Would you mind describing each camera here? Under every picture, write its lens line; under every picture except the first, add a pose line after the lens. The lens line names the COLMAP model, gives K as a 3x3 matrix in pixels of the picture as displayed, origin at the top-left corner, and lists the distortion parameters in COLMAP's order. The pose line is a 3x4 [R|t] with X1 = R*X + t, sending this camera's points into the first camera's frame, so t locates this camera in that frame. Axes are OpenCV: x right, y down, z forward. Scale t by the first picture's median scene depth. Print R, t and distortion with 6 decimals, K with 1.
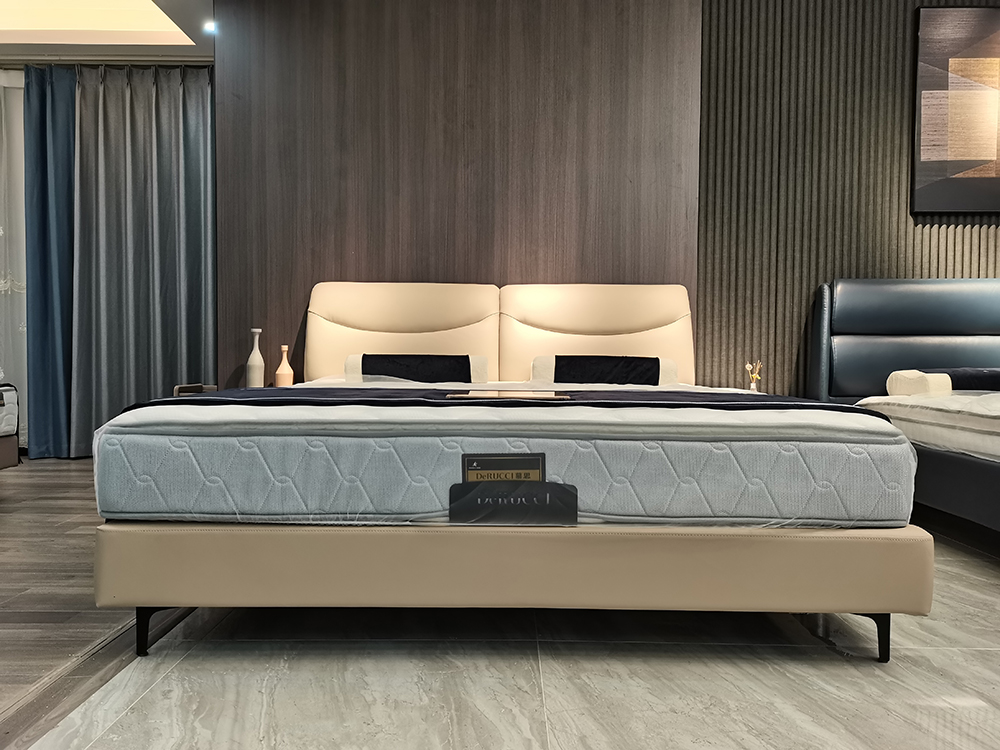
lens RADIAL K [[762.0, 0, 497.9], [0, 762.0, 366.4], [0, 0, 1]] dist [0.046698, -0.012249]
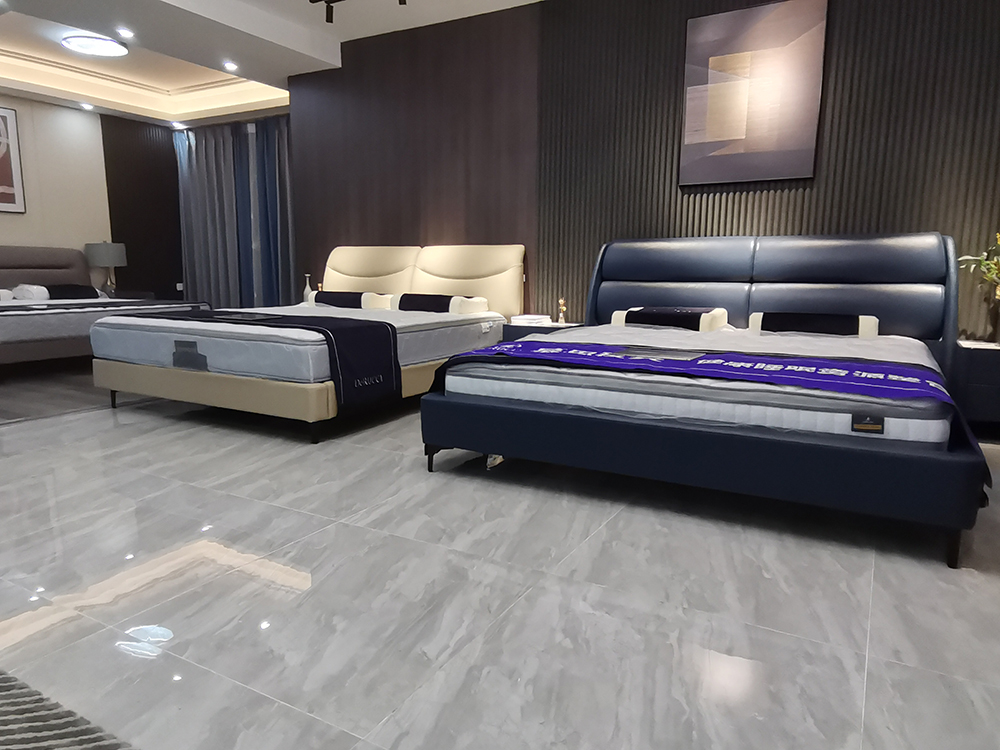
lens RADIAL K [[668.8, 0, 494.2], [0, 668.8, 379.4], [0, 0, 1]] dist [0.021237, -0.001726]
pose [[0.870283, 0.080634, -0.485906, 0.846985], [-0.009421, 0.989054, 0.147256, -0.039892], [0.492461, -0.123577, 0.861517, -0.169464]]
